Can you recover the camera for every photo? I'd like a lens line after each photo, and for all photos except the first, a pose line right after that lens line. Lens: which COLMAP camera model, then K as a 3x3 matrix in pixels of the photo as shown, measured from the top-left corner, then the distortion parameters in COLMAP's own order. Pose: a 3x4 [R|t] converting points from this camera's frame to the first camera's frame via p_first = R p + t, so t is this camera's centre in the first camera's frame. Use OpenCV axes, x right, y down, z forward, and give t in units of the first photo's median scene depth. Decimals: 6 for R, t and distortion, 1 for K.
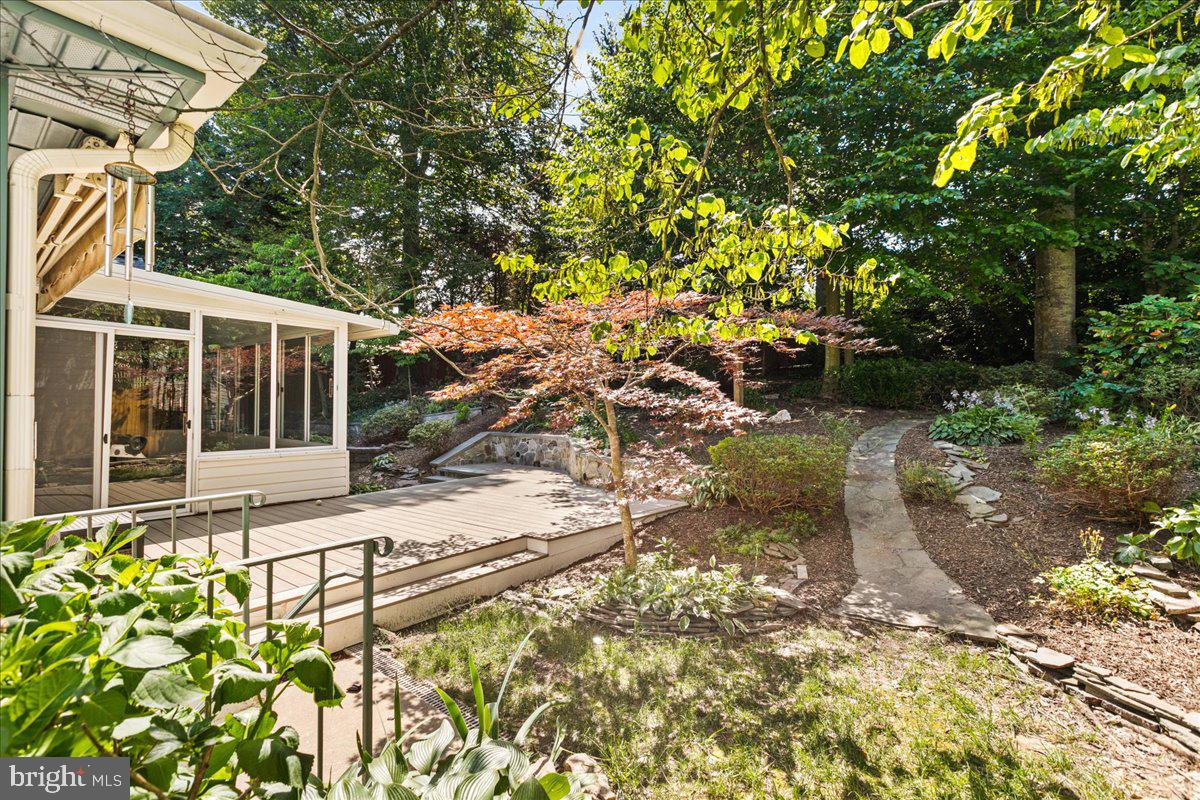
lens RADIAL K [[542.9, 0, 600.2], [0, 542.9, 403.9], [0, 0, 1]] dist [0.000504, 0.000164]
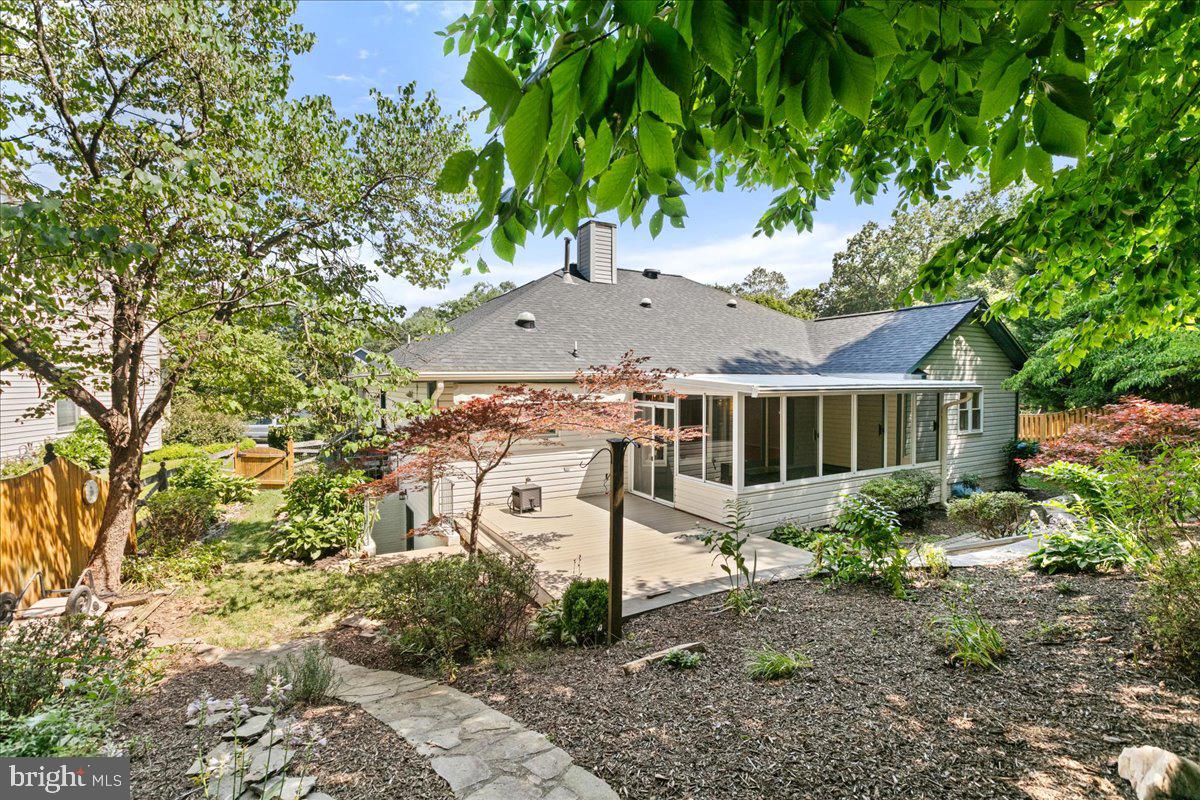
lens RADIAL K [[542.9, 0, 600.2], [0, 542.9, 403.9], [0, 0, 1]] dist [0.000504, 0.000164]
pose [[-0.358410, 0.034673, -0.932920, 0.965414], [0.001916, 0.999335, 0.036406, -0.198139], [0.933562, 0.011261, -0.358238, 1.396199]]
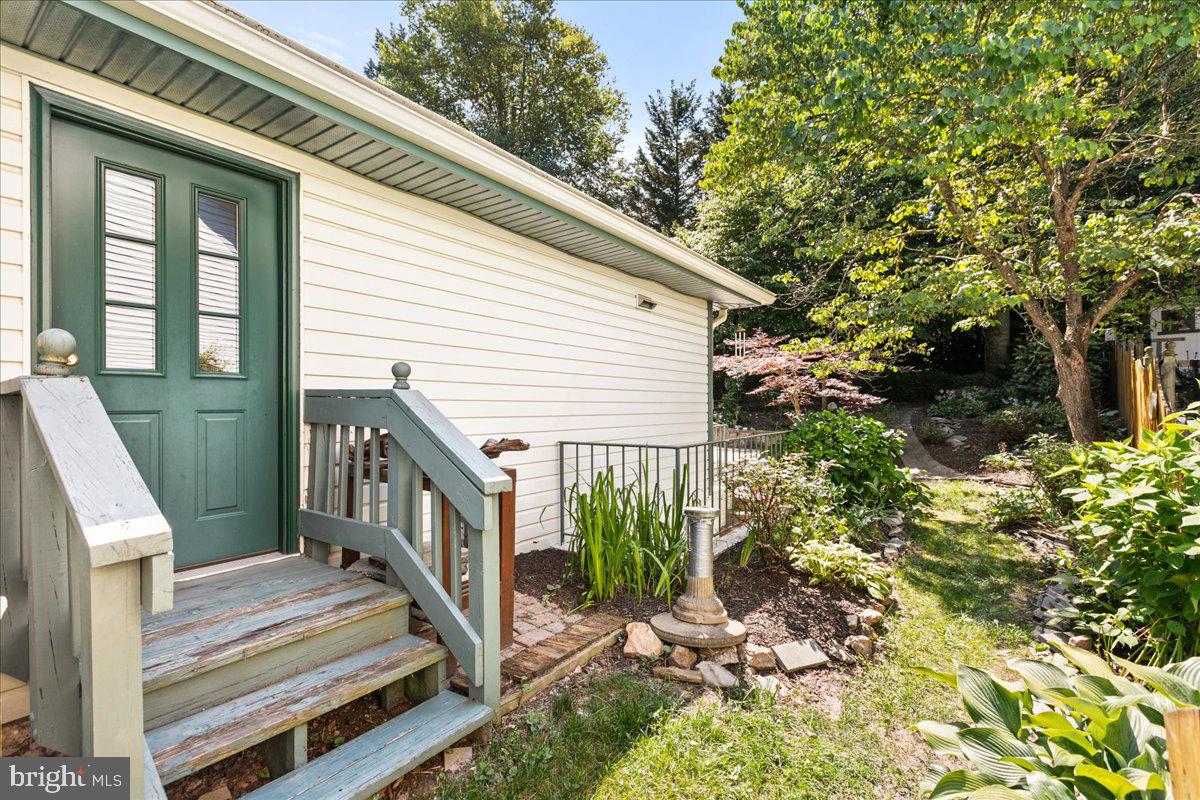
lens RADIAL K [[542.9, 0, 600.2], [0, 542.9, 403.9], [0, 0, 1]] dist [0.000504, 0.000164]
pose [[0.998569, -0.004690, 0.053270, -0.730584], [0.004723, 0.999989, -0.000499, 0.023978], [-0.053267, 0.000750, 0.998580, -0.944346]]
